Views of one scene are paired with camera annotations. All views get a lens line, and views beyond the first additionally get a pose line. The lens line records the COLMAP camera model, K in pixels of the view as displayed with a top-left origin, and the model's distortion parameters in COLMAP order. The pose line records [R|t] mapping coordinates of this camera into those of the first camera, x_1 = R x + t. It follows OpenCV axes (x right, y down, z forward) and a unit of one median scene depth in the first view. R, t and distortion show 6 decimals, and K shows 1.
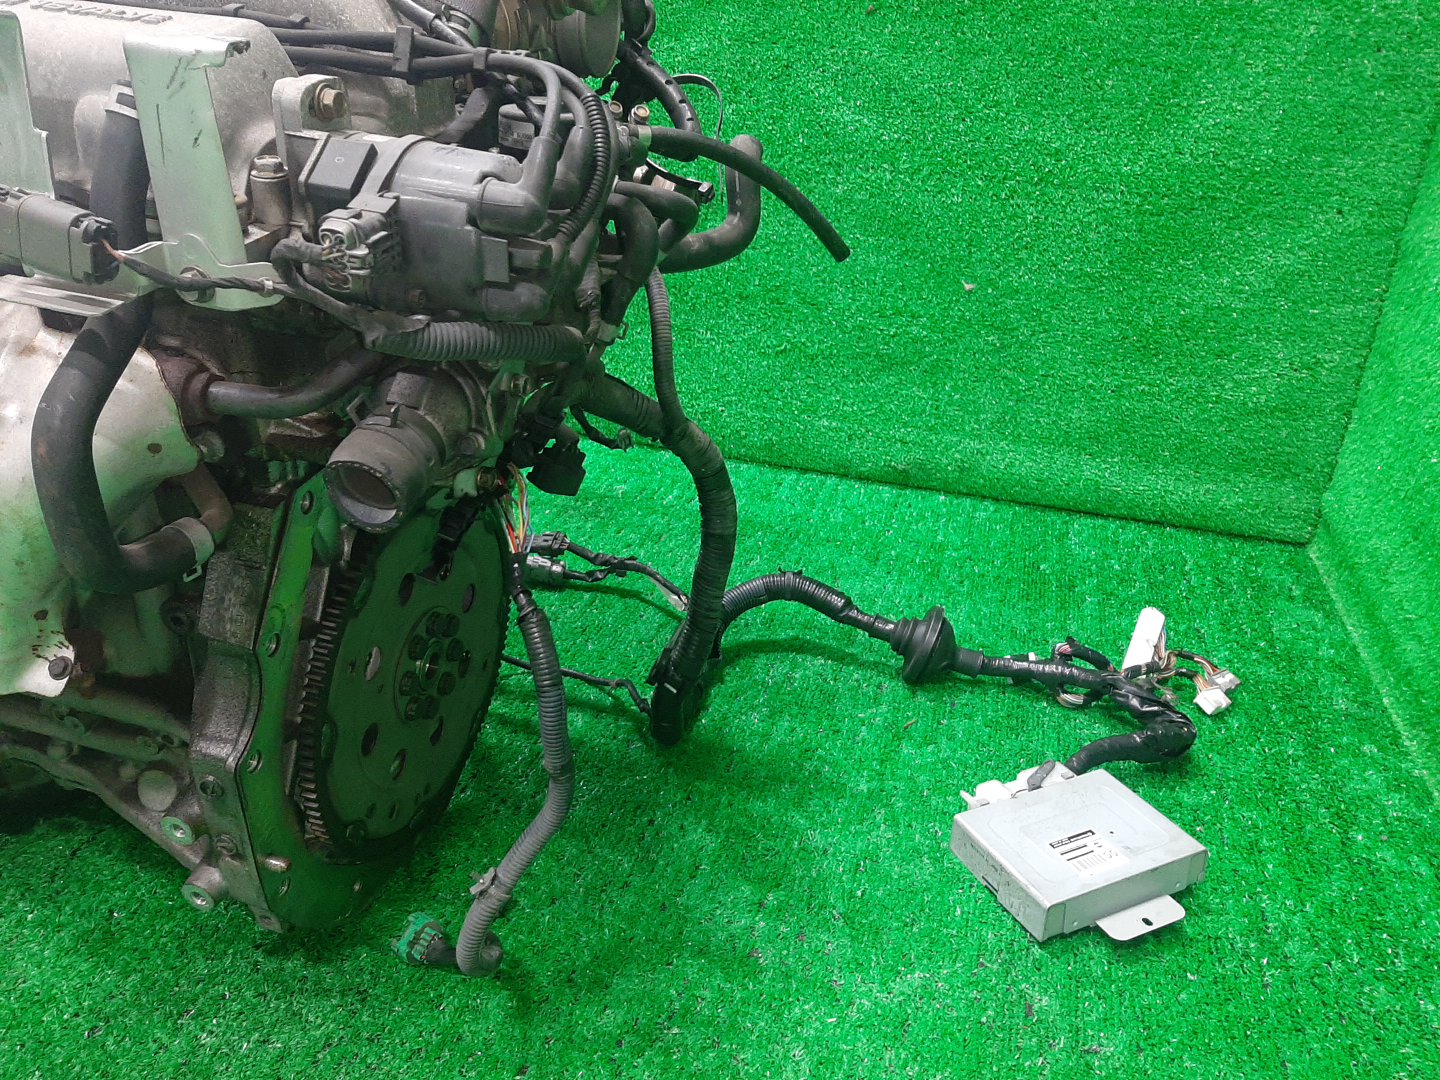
lens RADIAL K [[1124.4, 0, 720.3], [0, 1124.4, 508.9], [0, 0, 1]] dist [0.072562, -0.126750]
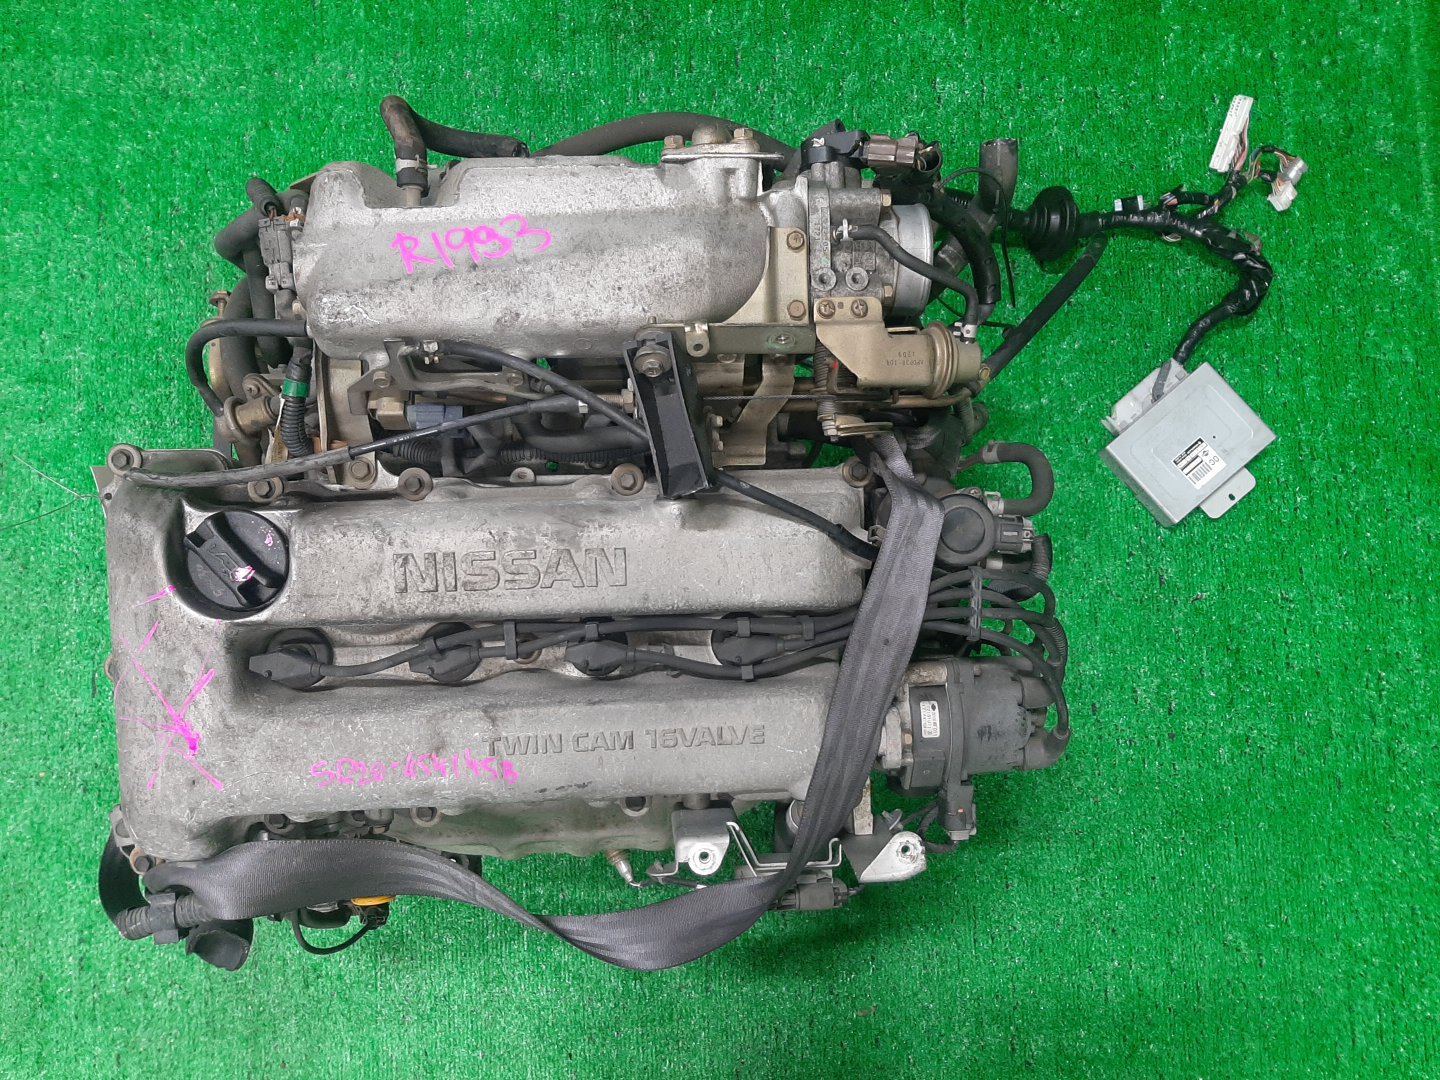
lens RADIAL K [[1124.4, 0, 720.3], [0, 1124.4, 508.9], [0, 0, 1]] dist [0.072562, -0.126750]
pose [[0.956994, -0.289590, -0.017329, -0.204857], [0.152339, 0.450800, 0.879530, -0.813050], [-0.246891, -0.844344, 0.475529, 0.293749]]
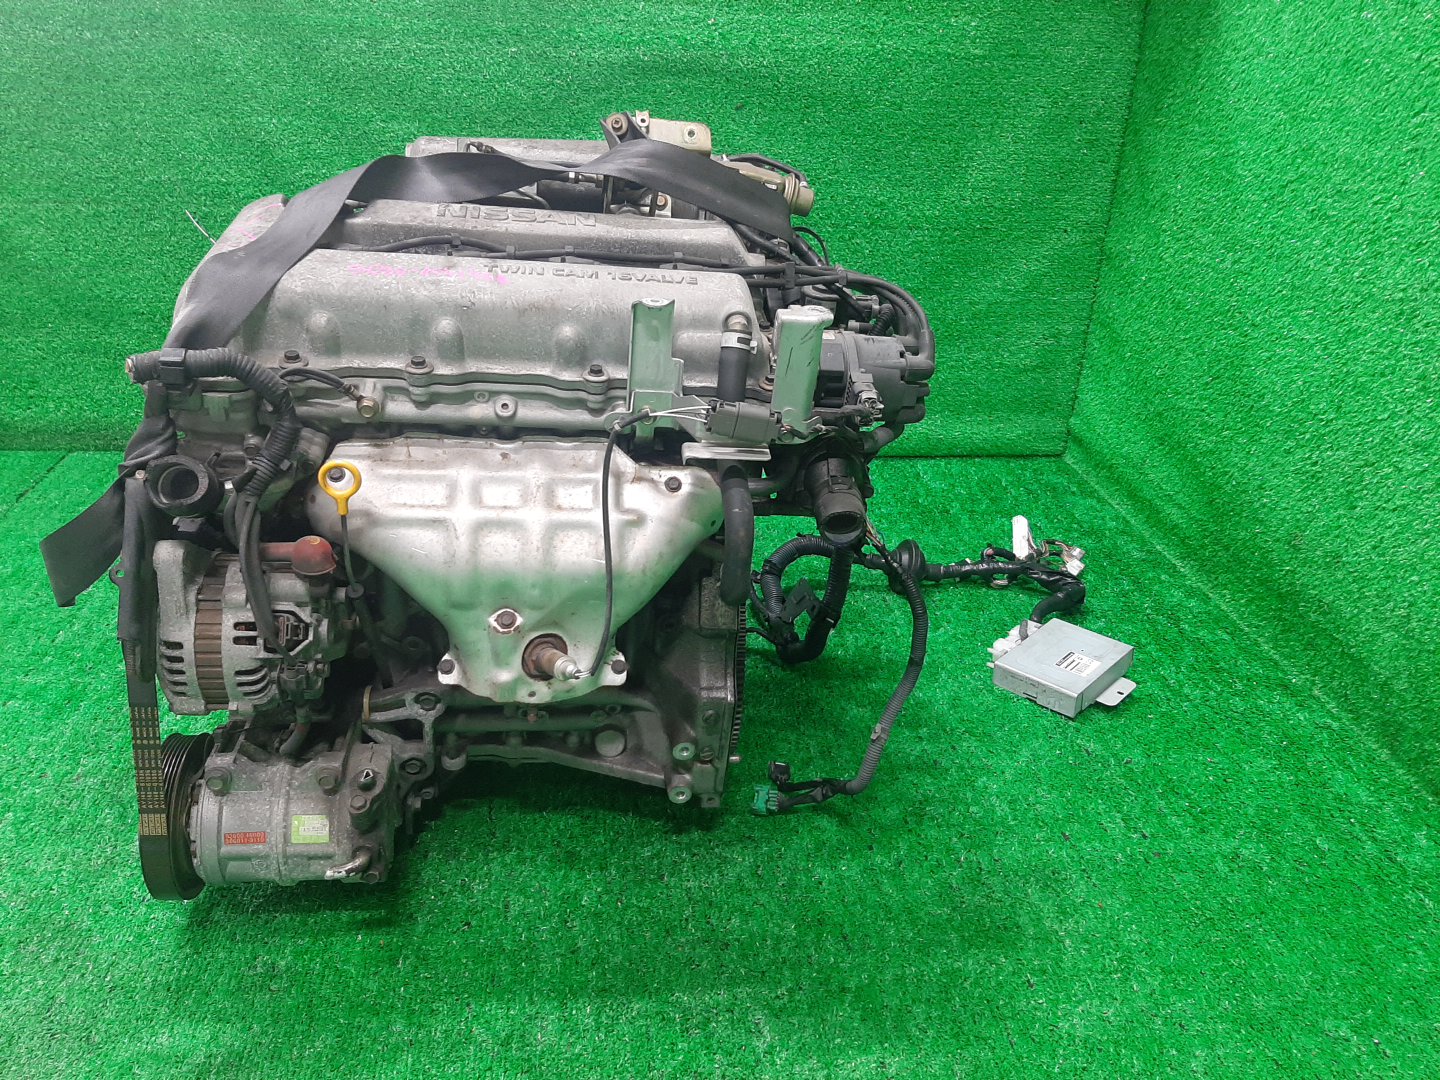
lens RADIAL K [[1124.4, 0, 720.3], [0, 1124.4, 508.9], [0, 0, 1]] dist [0.072562, -0.126750]
pose [[0.930374, -0.170772, 0.324410, -0.510411], [0.156821, 0.985222, 0.068882, -0.093868], [-0.331379, -0.013212, 0.943405, -0.310784]]
